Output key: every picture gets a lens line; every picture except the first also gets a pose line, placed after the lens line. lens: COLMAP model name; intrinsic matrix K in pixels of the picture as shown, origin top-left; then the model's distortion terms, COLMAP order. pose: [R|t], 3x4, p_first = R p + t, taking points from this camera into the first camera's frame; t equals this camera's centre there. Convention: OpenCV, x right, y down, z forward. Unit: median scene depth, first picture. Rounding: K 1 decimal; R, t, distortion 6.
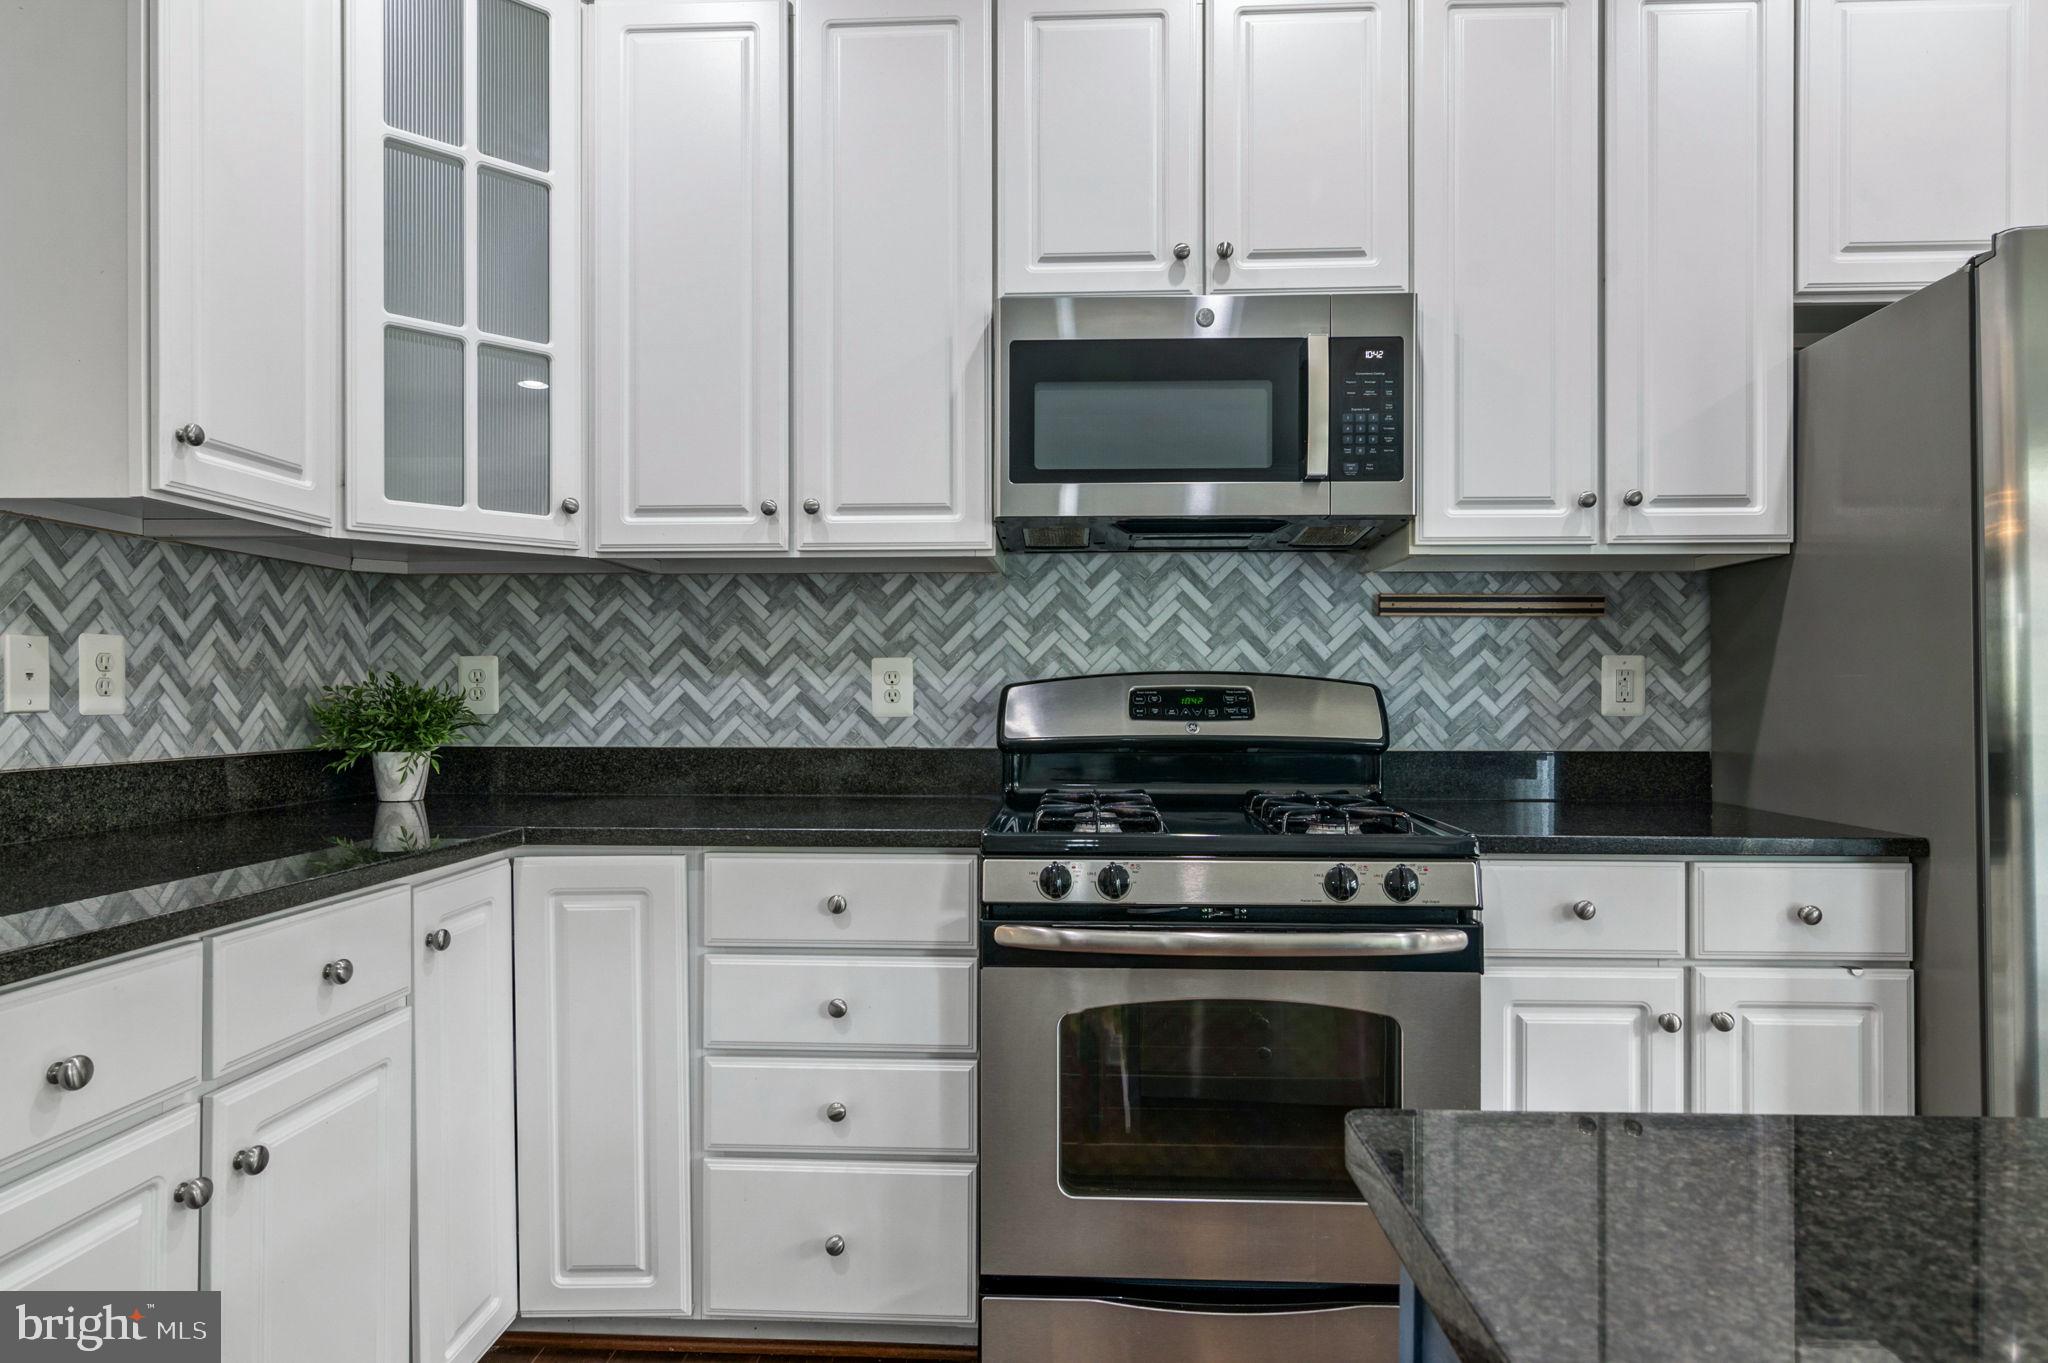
lens RADIAL K [[1174.2, 0, 1034.7], [0, 1174.2, 691.4], [0, 0, 1]] dist [0.004186, -0.000601]
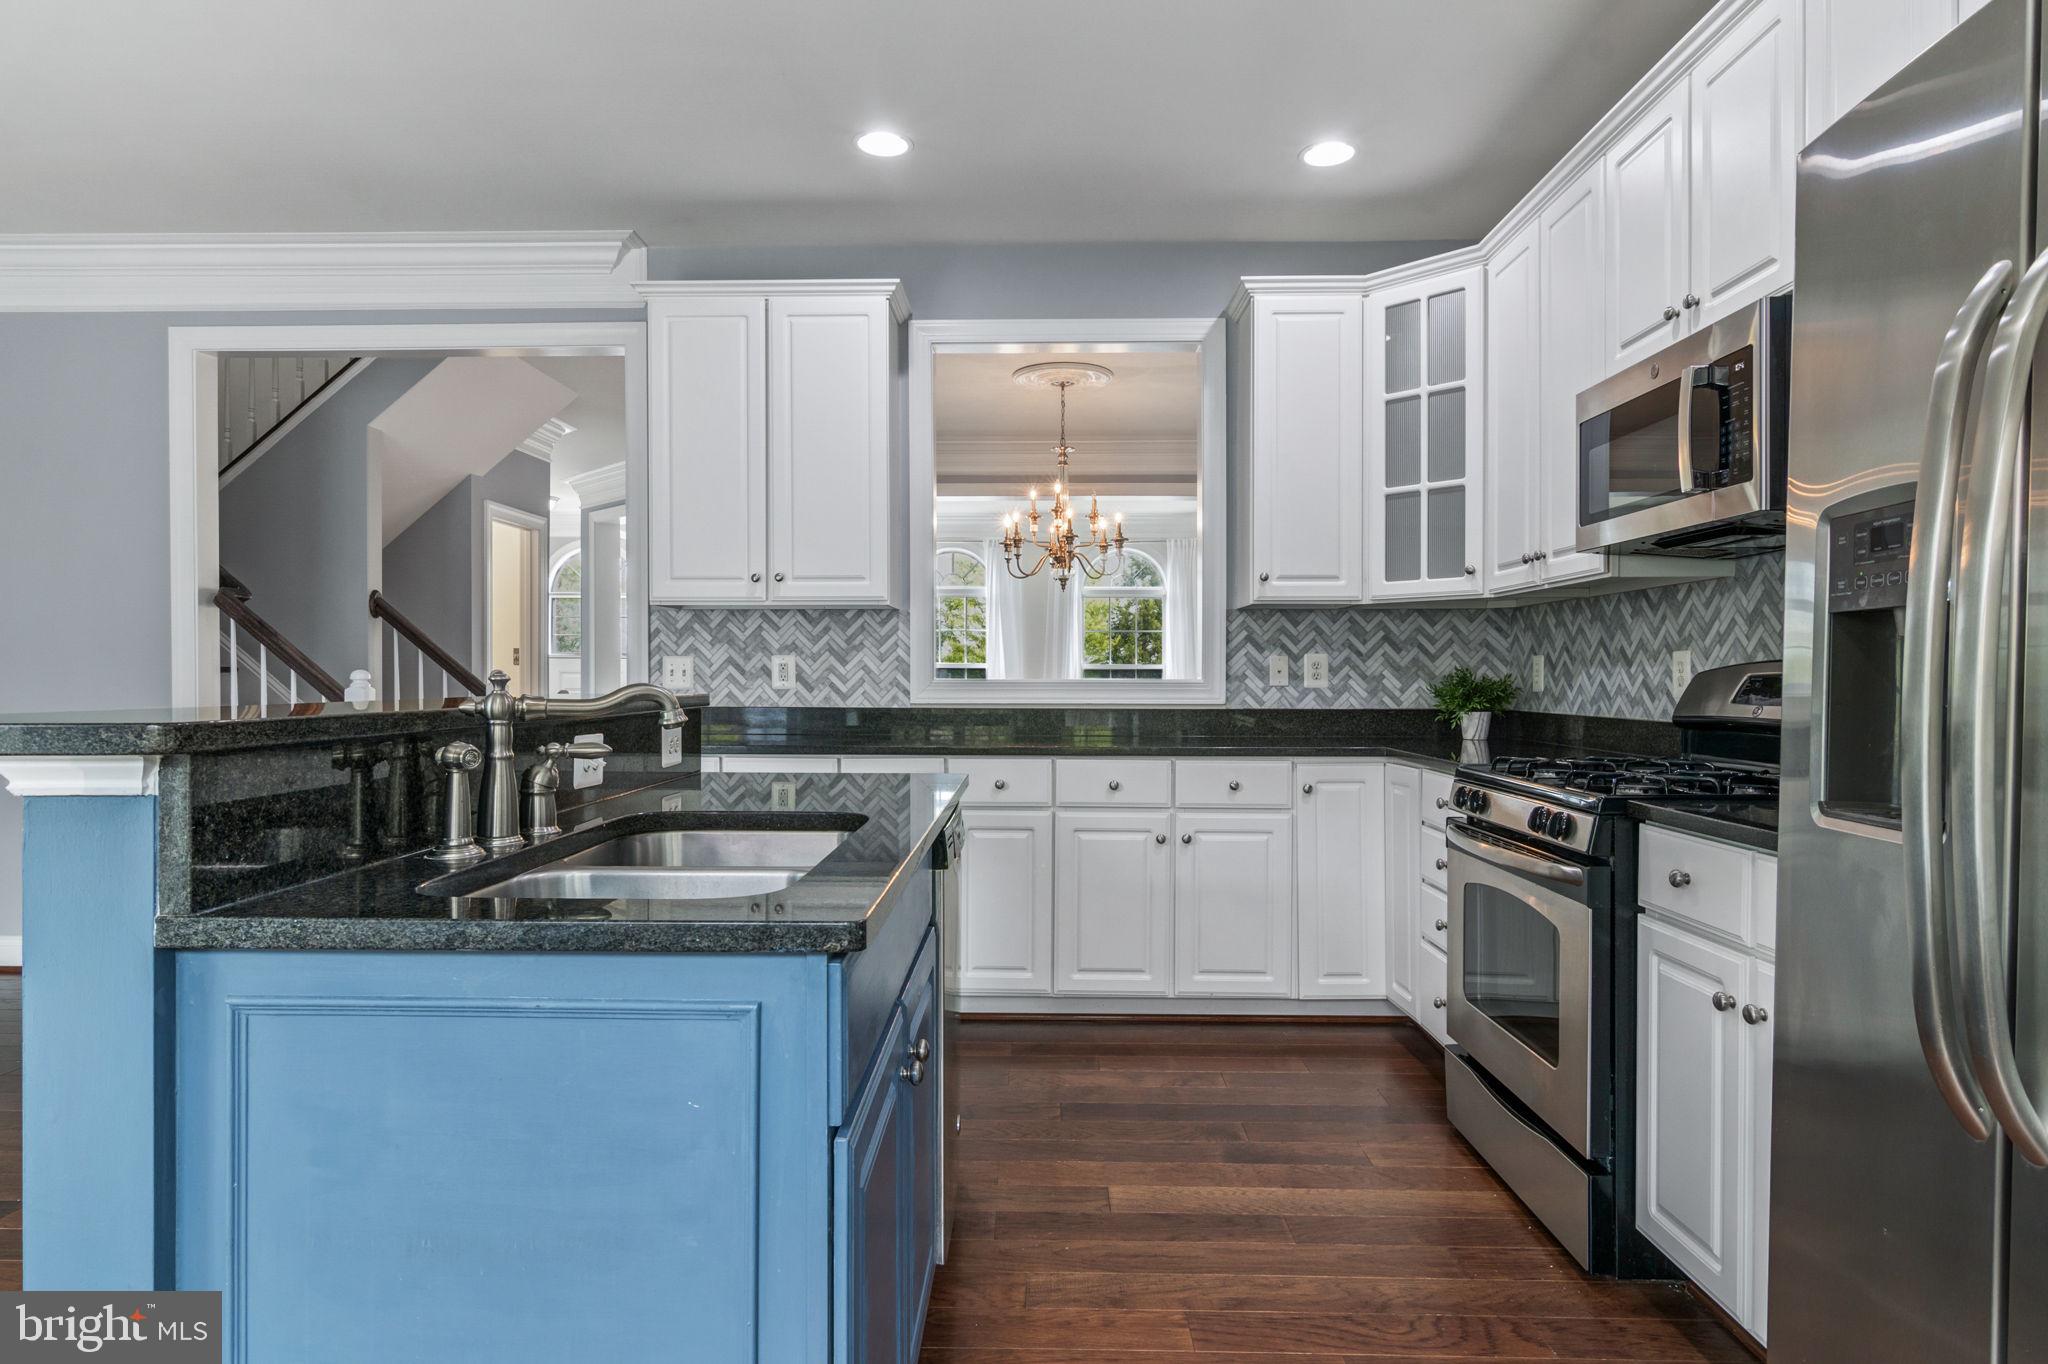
lens RADIAL K [[1140.1, 0, 1051.2], [0, 1140.1, 688.4], [0, 0, 1]] dist [-0.002440, -0.000550]
pose [[0.049523, 0.010616, -0.998717, 1.156194], [0.002026, 0.999940, 0.010730, -0.003368], [0.998771, -0.002555, 0.049499, 0.281970]]
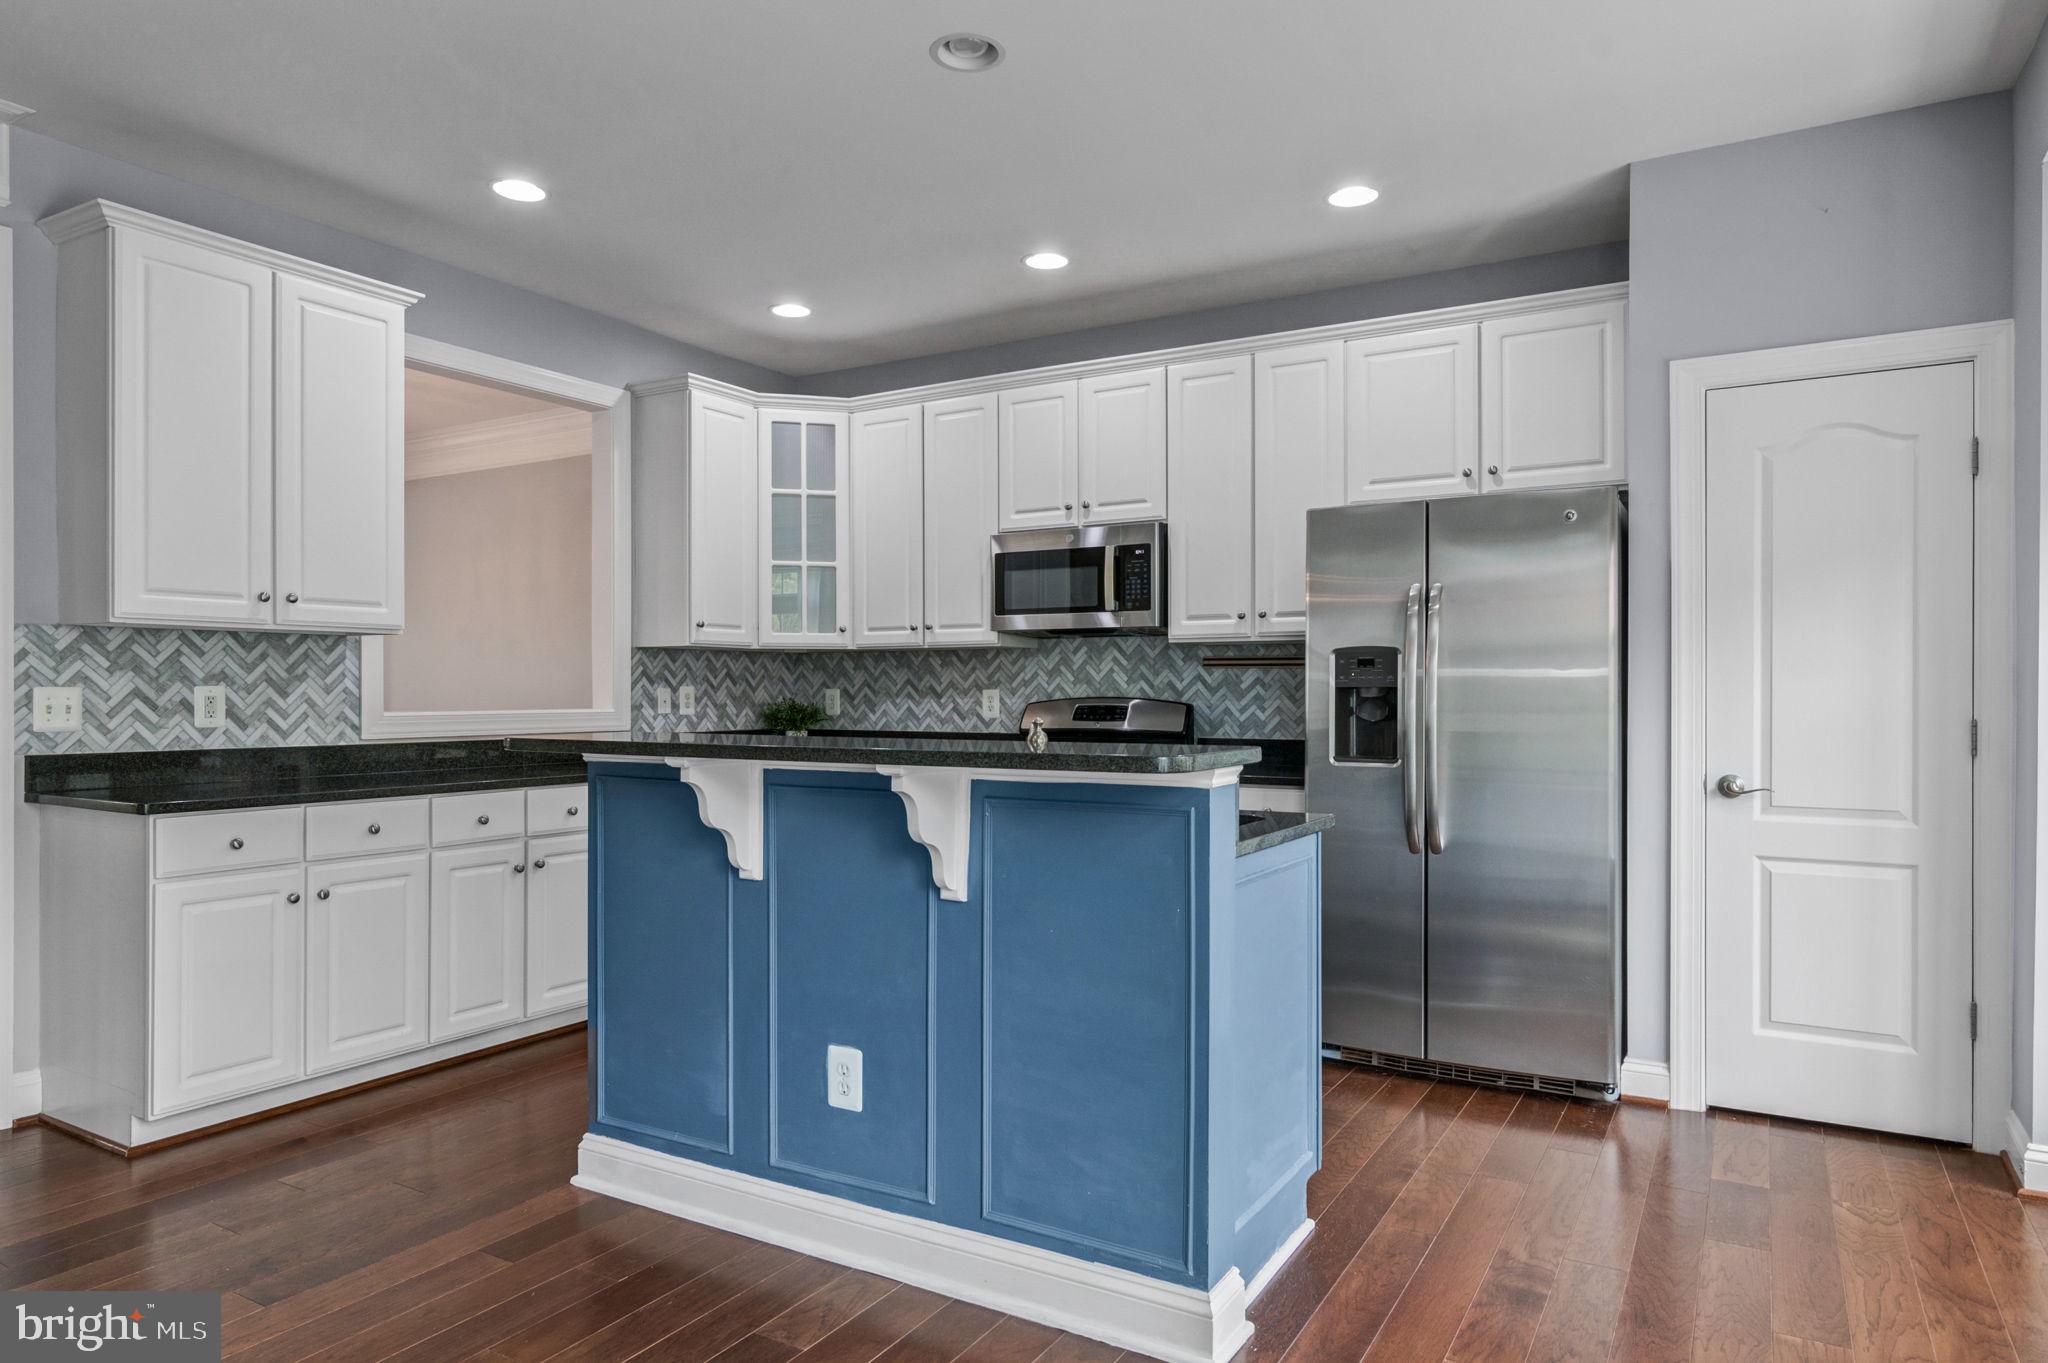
lens RADIAL K [[1204.8, 0, 1047.8], [0, 1204.8, 691.4], [0, 0, 1]] dist [-0.005824, 0.006765]
pose [[0.891296, -0.000938, -0.453421, 1.014143], [0.001715, 0.999998, 0.001302, -0.030462], [0.453419, -0.001938, 0.891295, -0.929897]]
